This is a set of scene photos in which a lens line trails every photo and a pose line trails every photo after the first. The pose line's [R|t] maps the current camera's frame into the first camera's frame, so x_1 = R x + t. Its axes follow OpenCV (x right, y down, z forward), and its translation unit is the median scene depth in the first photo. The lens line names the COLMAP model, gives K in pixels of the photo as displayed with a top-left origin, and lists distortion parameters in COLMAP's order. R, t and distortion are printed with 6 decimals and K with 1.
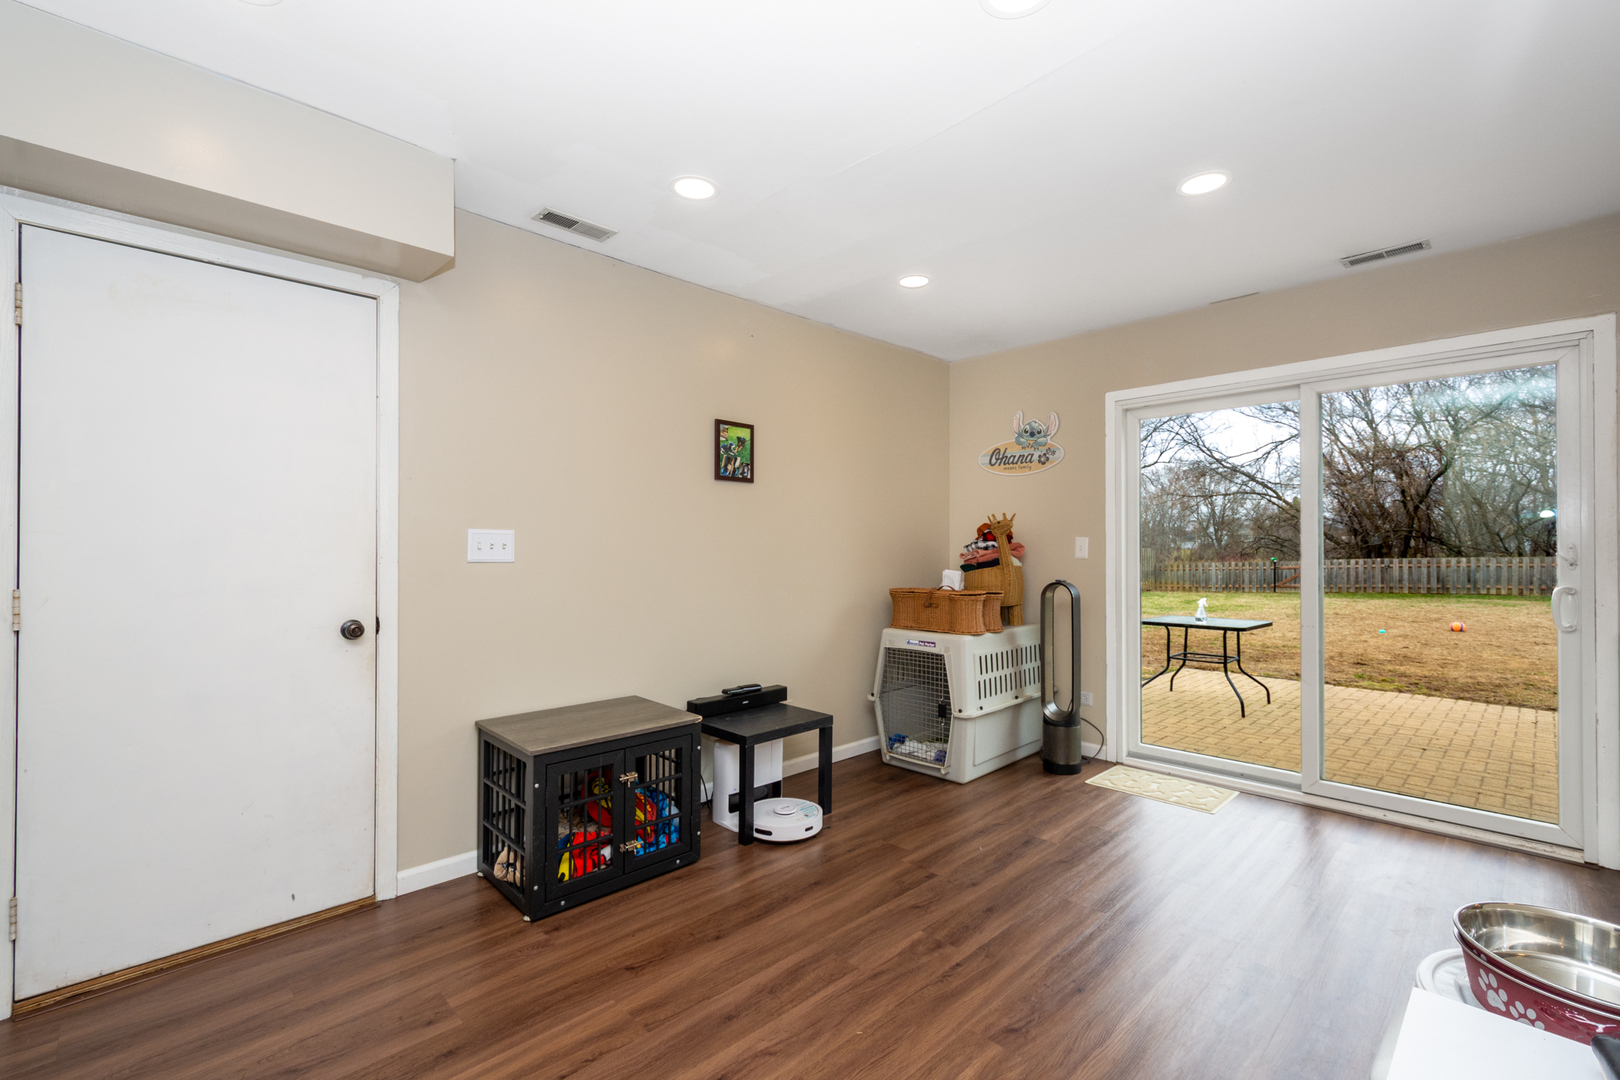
lens RADIAL K [[709.6, 0, 810.0], [0, 709.6, 540.0], [0, 0, 1]] dist [0.004423, 0.000451]
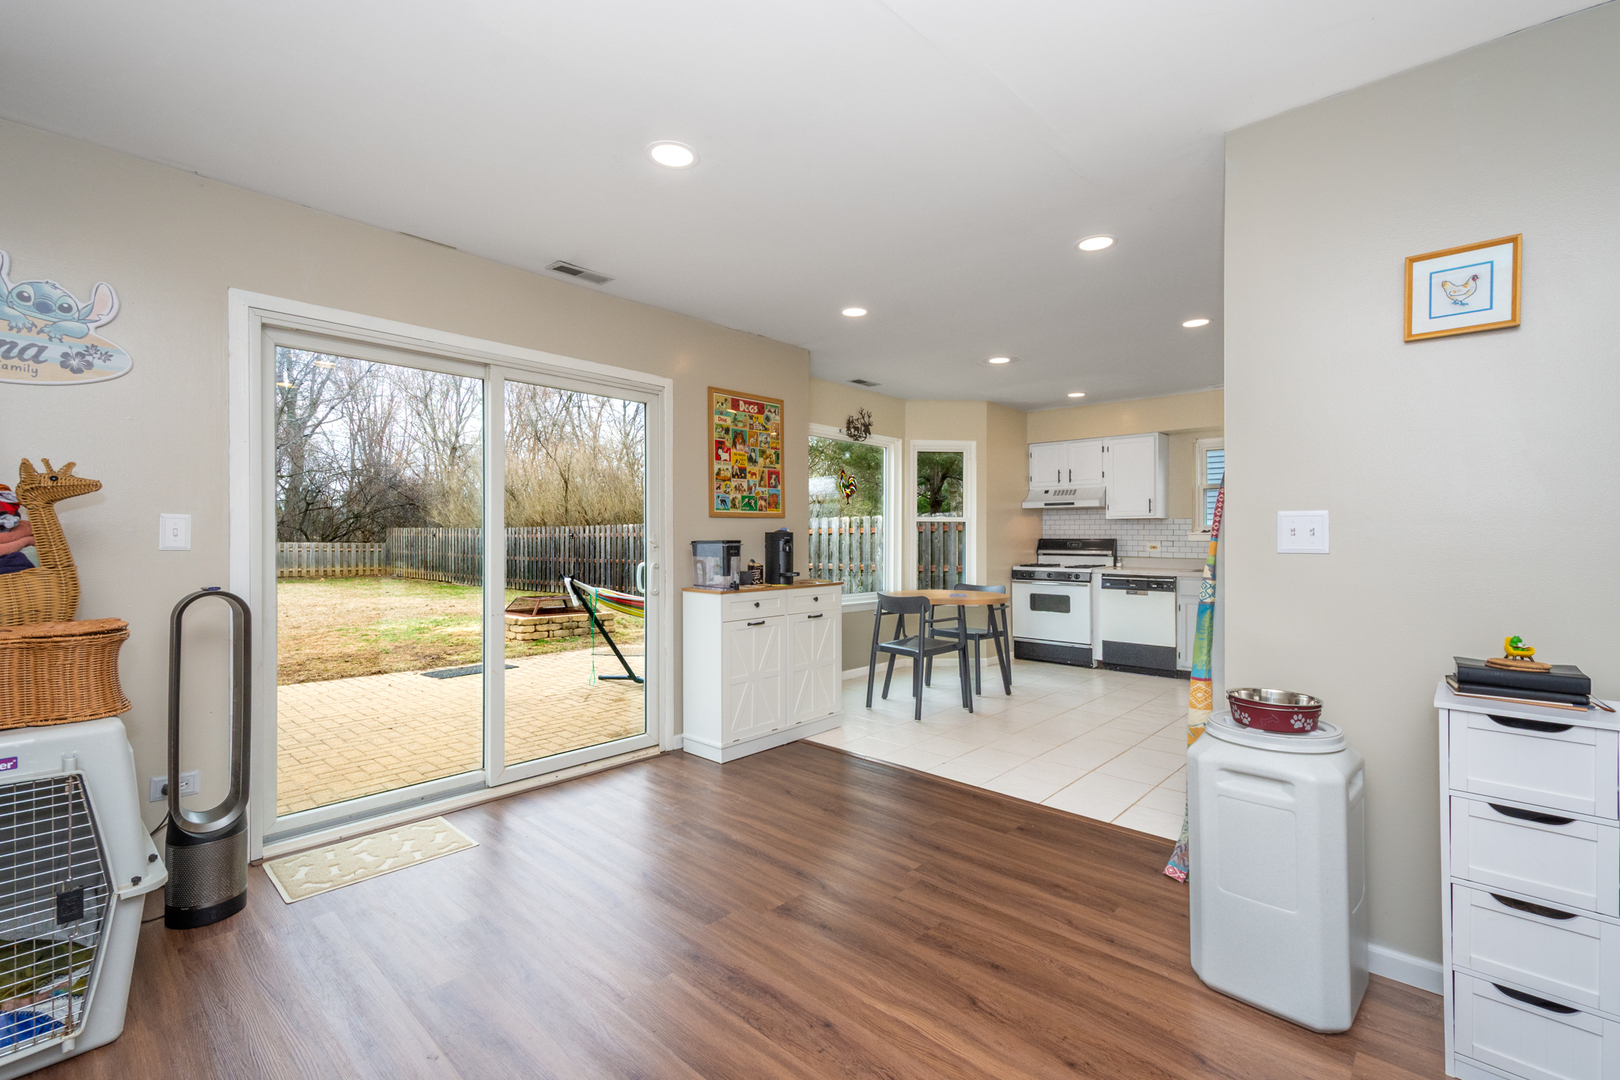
lens RADIAL K [[709.6, 0, 810.0], [0, 709.6, 540.0], [0, 0, 1]] dist [0.004423, 0.000451]
pose [[-0.063120, -0.000361, 0.998006, -0.278492], [-0.015093, 0.999886, -0.000592, 0.011054], [-0.997892, -0.015101, -0.063118, 0.588407]]
